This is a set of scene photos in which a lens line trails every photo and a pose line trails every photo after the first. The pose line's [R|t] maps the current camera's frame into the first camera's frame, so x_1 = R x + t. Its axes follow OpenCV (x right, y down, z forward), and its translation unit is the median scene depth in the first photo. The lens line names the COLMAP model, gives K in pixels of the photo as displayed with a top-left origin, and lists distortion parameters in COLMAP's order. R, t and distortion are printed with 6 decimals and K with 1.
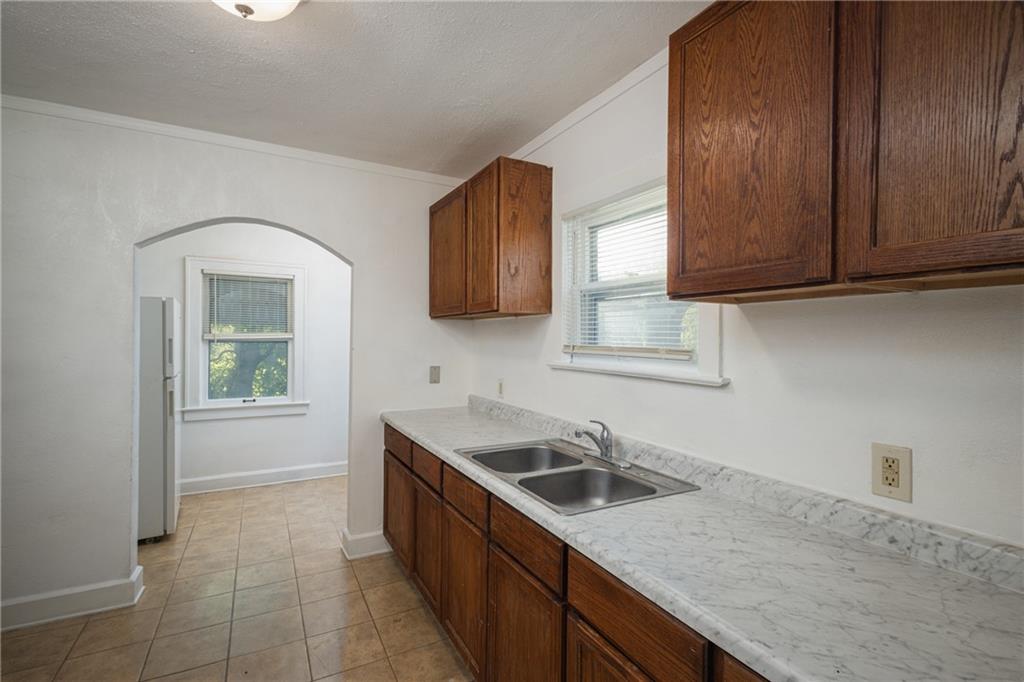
lens RADIAL K [[470.1, 0, 510.3], [0, 470.1, 340.1], [0, 0, 1]] dist [0.003910, -0.000805]
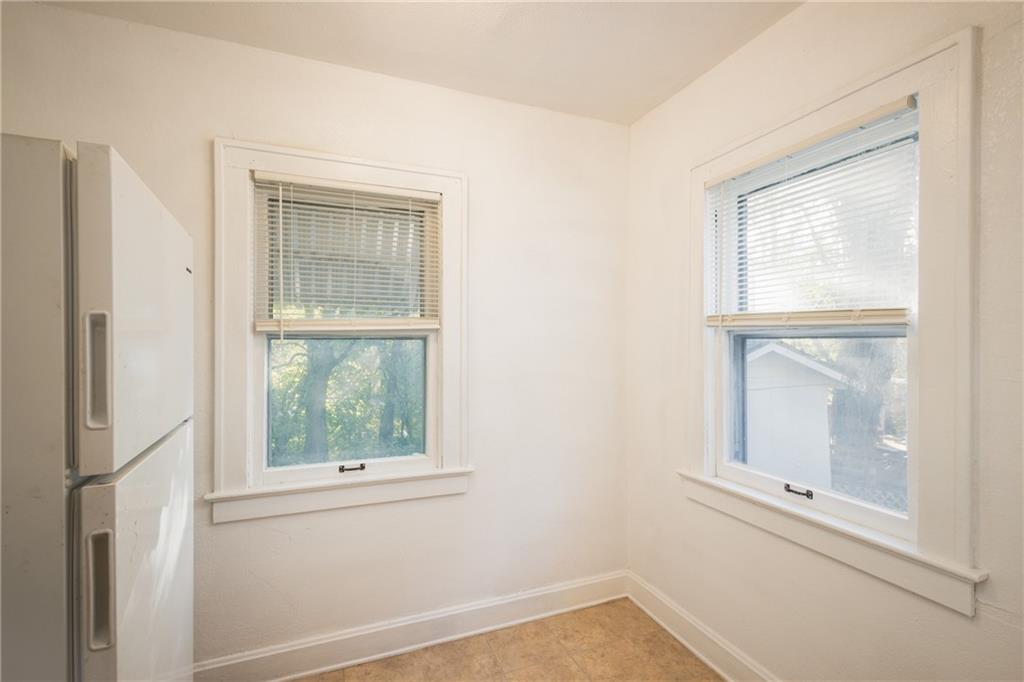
lens RADIAL K [[470.1, 0, 510.3], [0, 470.1, 340.1], [0, 0, 1]] dist [0.003910, -0.000805]
pose [[0.993269, -0.005291, -0.115709, -0.485651], [0.004904, 0.999981, -0.003629, 0.011596], [0.115726, 0.003037, 0.993276, 0.786537]]
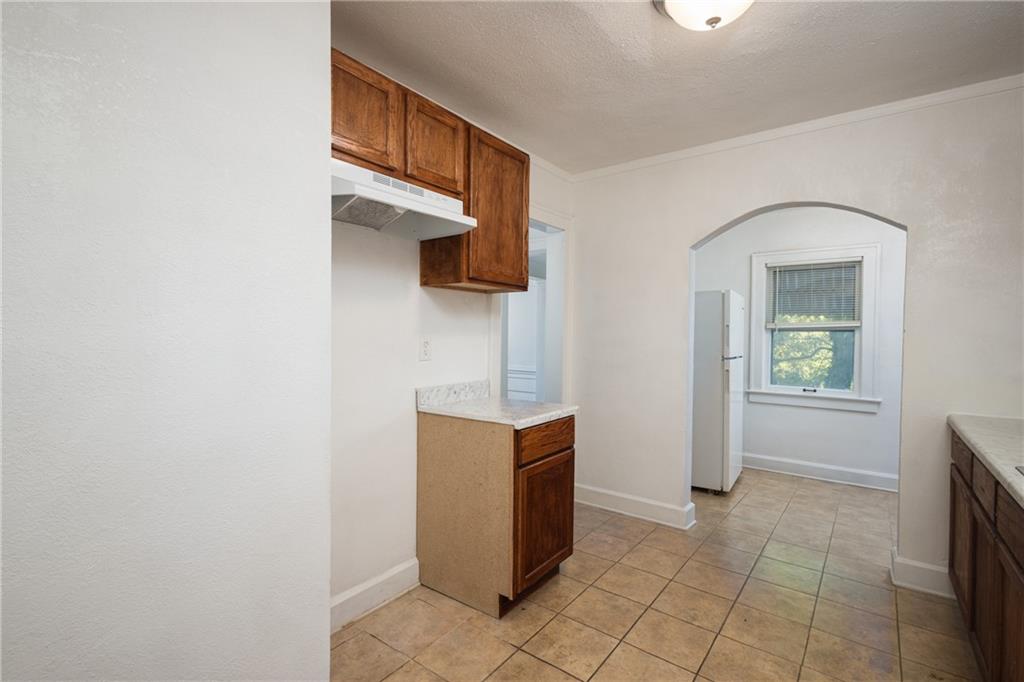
lens RADIAL K [[470.1, 0, 510.3], [0, 470.1, 340.1], [0, 0, 1]] dist [0.003910, -0.000805]
pose [[0.407920, 0.009272, -0.912971, 0.123807], [-0.010034, 0.999934, 0.005672, 0.033461], [0.912962, 0.006847, 0.407986, 0.032646]]
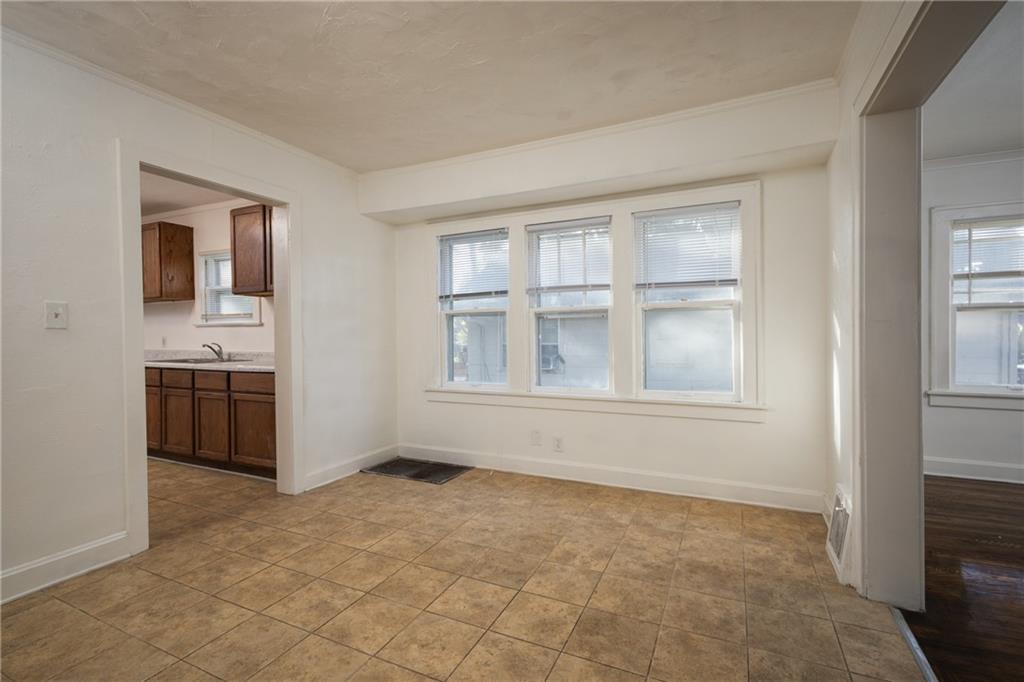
lens RADIAL K [[470.1, 0, 510.3], [0, 470.1, 340.1], [0, 0, 1]] dist [0.003910, -0.000805]
pose [[0.809772, -0.025047, 0.586210, -0.003637], [0.016528, 0.999666, 0.019881, 0.075203], [-0.586512, -0.006410, 0.809915, -1.089980]]
